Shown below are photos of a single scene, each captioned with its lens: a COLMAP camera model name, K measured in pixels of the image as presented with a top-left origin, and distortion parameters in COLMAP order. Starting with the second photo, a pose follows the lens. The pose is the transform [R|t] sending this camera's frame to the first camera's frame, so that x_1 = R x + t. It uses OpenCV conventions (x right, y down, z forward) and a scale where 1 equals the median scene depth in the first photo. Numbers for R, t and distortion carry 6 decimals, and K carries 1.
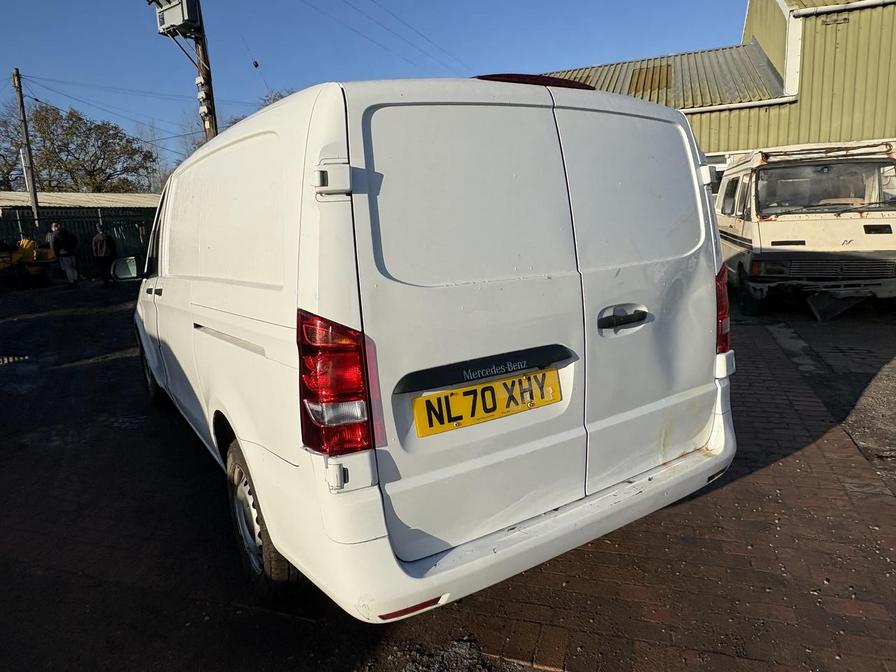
lens RADIAL K [[600.5, 0, 451.0], [0, 600.5, 328.9], [0, 0, 1]] dist [0.002094, -0.000404]
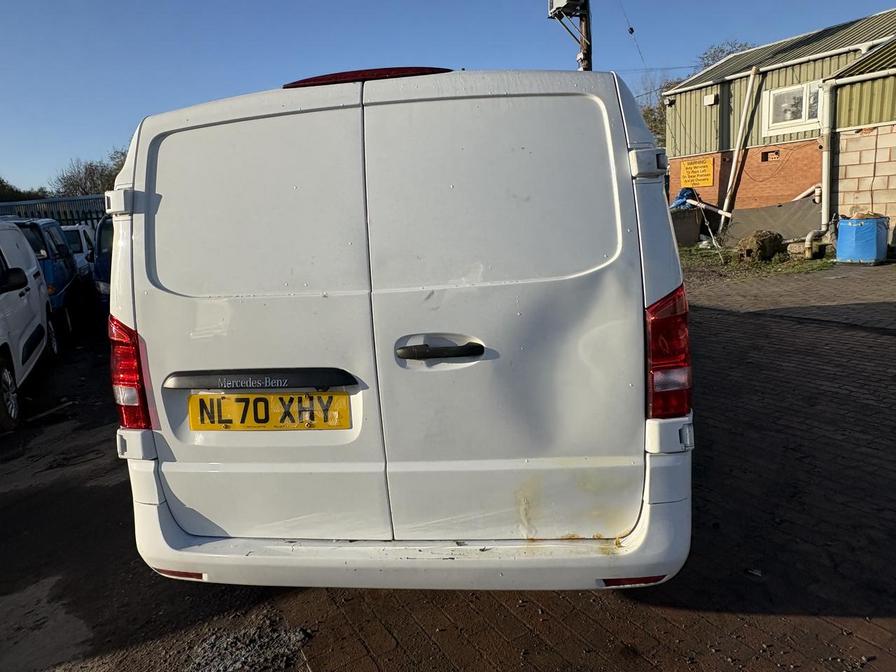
lens RADIAL K [[597.8, 0, 446.4], [0, 597.8, 330.8], [0, 0, 1]] dist [0.002683, -0.002154]
pose [[0.764810, 0.126770, -0.631660, 0.859977], [-0.089633, 0.991852, 0.090532, -0.126895], [0.637990, -0.012622, 0.769941, 0.387027]]
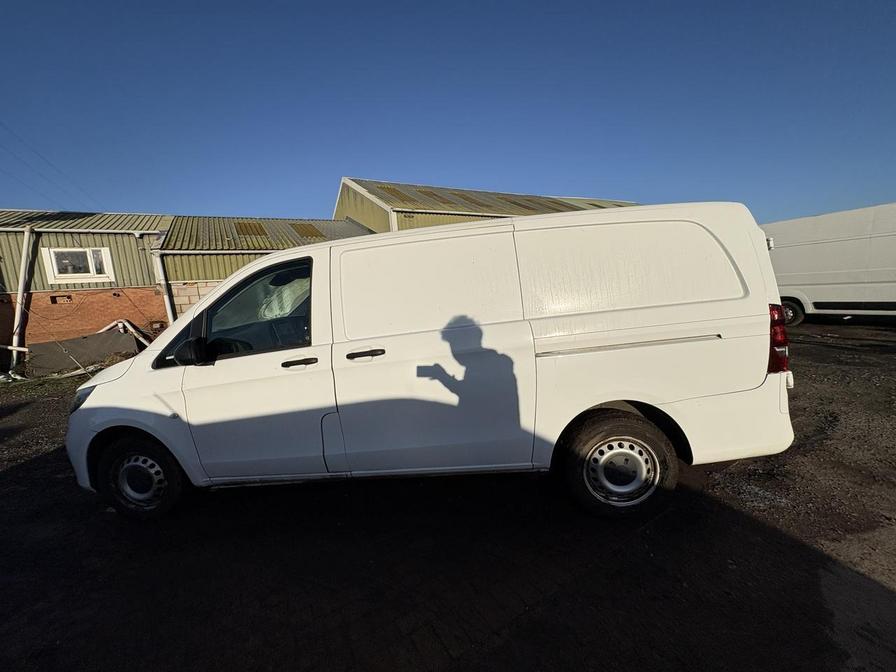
lens RADIAL K [[355.5, 0, 448.0], [0, 355.5, 336.0], [0, 0, 1]] dist [-0.000662, 0.000045]
pose [[0.629792, -0.087021, 0.771874, -1.564544], [0.188135, 0.981207, -0.042883, -0.069060], [-0.753636, 0.172223, 0.634327, 0.880333]]
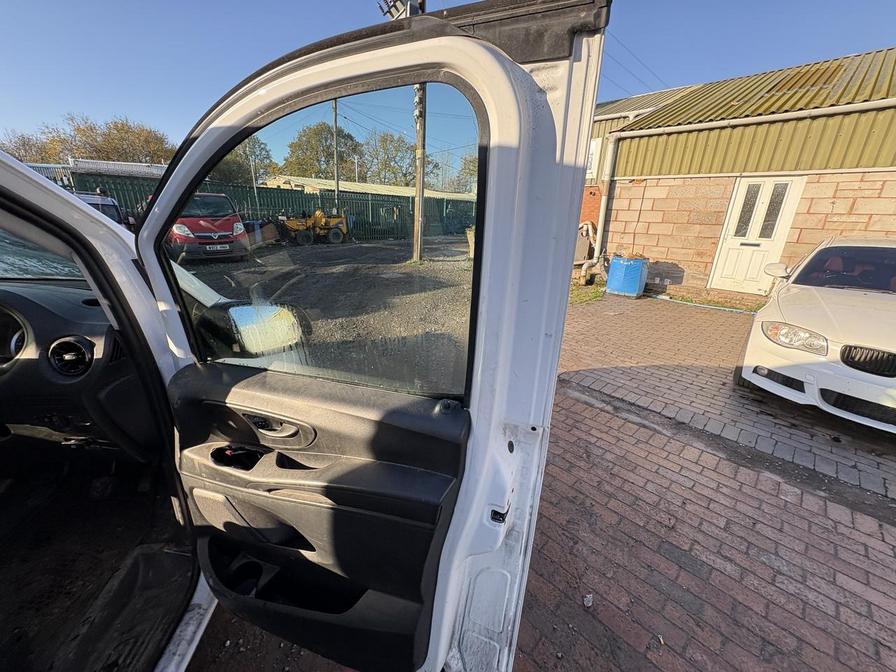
lens RADIAL K [[355.5, 0, 448.0], [0, 355.5, 336.0], [0, 0, 1]] dist [-0.000662, 0.000045]
pose [[0.896452, 0.221539, -0.383789, 0.139589], [-0.161833, 0.969915, 0.181867, -0.514425], [0.412534, -0.100925, 0.905334, 2.472906]]
